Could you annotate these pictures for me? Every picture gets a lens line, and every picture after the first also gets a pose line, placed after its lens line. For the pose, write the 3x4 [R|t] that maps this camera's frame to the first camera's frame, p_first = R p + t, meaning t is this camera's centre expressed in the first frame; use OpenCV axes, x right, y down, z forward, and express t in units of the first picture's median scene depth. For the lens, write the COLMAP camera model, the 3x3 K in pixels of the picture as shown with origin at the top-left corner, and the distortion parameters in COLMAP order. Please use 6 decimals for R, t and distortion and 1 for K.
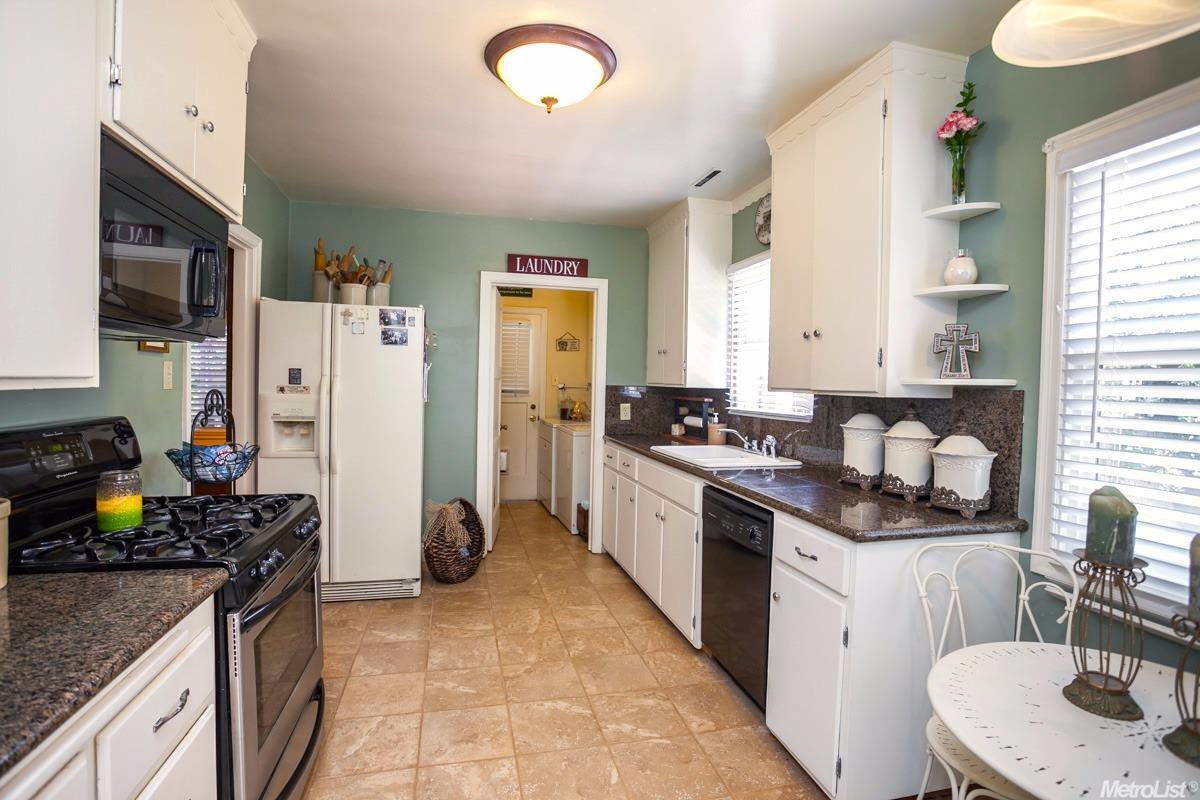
lens RADIAL K [[579.6, 0, 600.8], [0, 579.6, 388.8], [0, 0, 1]] dist [-0.040540, 0.000603]
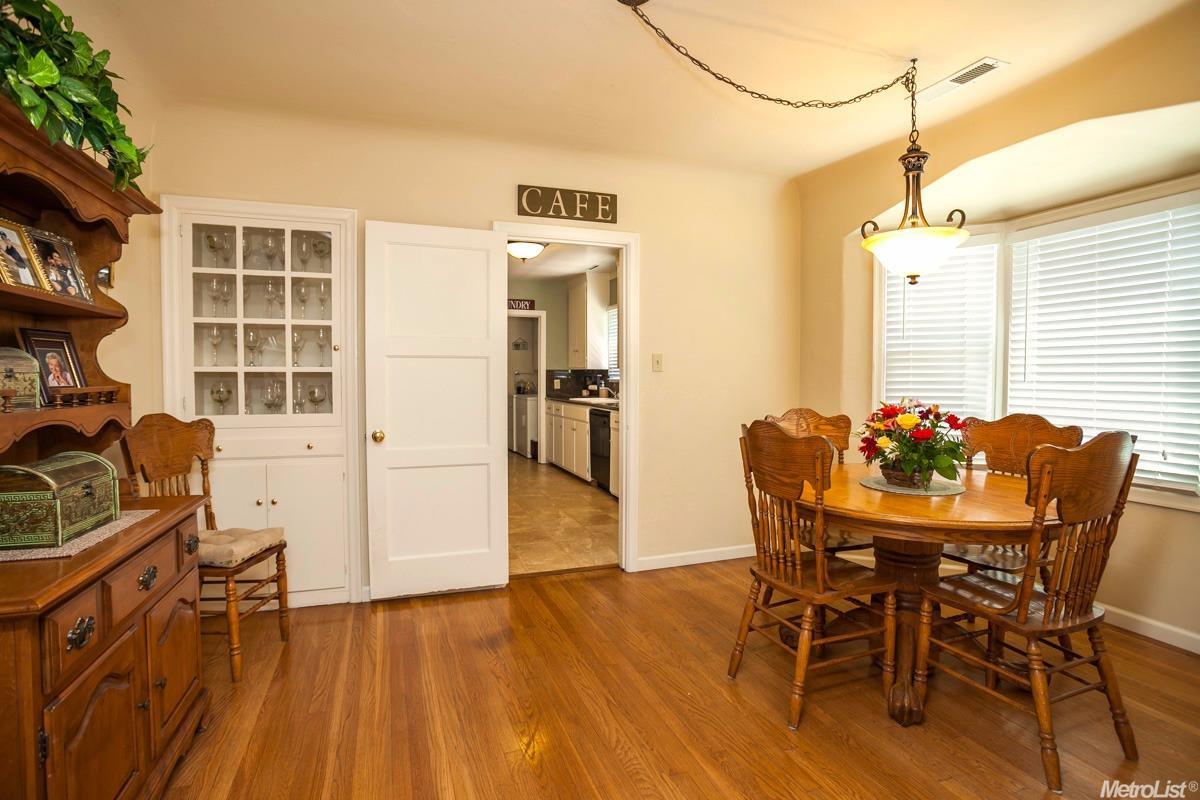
lens RADIAL K [[579.6, 0, 600.8], [0, 579.6, 388.8], [0, 0, 1]] dist [-0.040540, 0.000603]
pose [[0.994017, -0.022525, 0.106881, -0.016689], [0.021281, 0.999692, 0.012765, 0.034851], [-0.107135, -0.010414, 0.994190, -0.835946]]
